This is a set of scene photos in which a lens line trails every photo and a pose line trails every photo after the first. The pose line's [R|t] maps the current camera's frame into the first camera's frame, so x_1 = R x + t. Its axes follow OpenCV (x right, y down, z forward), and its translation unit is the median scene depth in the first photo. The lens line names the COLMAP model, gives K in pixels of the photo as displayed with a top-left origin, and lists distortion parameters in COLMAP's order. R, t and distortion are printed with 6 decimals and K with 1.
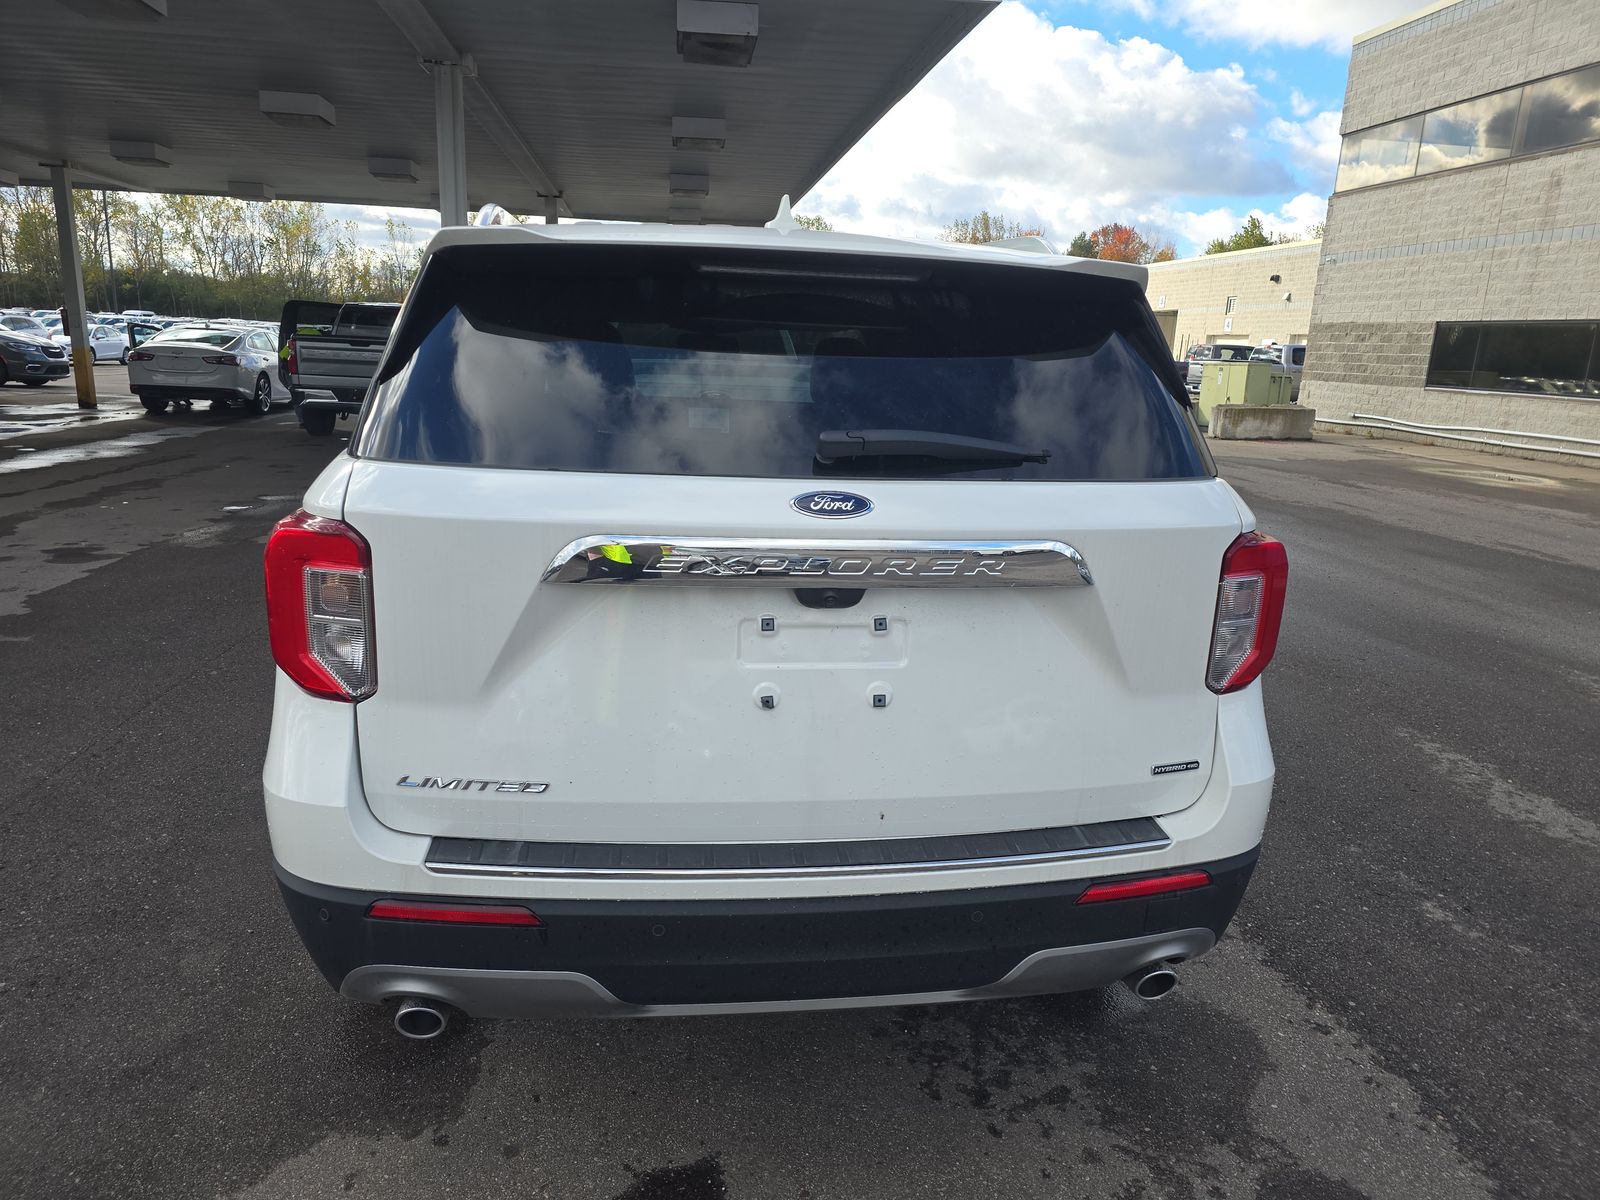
lens RADIAL K [[1064.6, 0, 807.9], [0, 1064.6, 596.2], [0, 0, 1]] dist [0.061346, -0.063788]
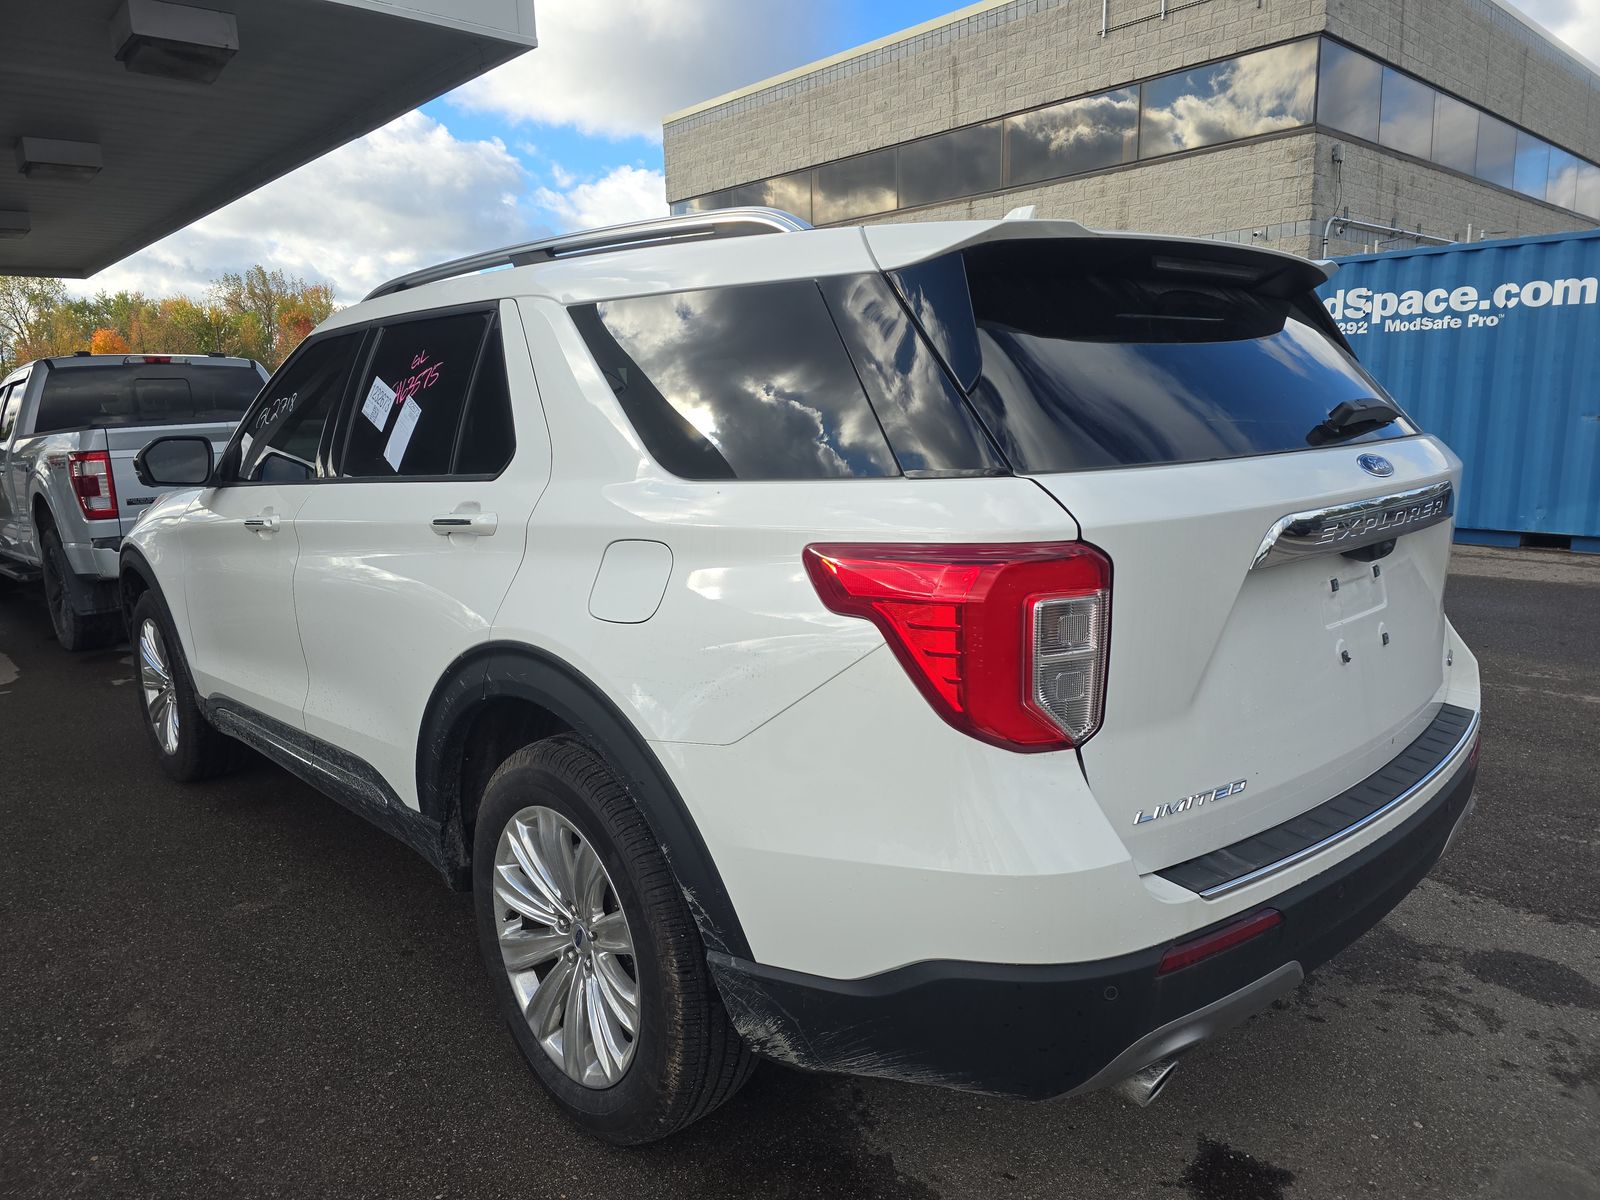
lens RADIAL K [[1064.6, 0, 807.9], [0, 1064.6, 596.2], [0, 0, 1]] dist [0.061346, -0.063788]
pose [[0.817804, -0.160467, 0.552673, -1.048043], [0.187603, 0.982216, 0.007583, -0.068801], [-0.544060, 0.097482, 0.833364, 0.372752]]
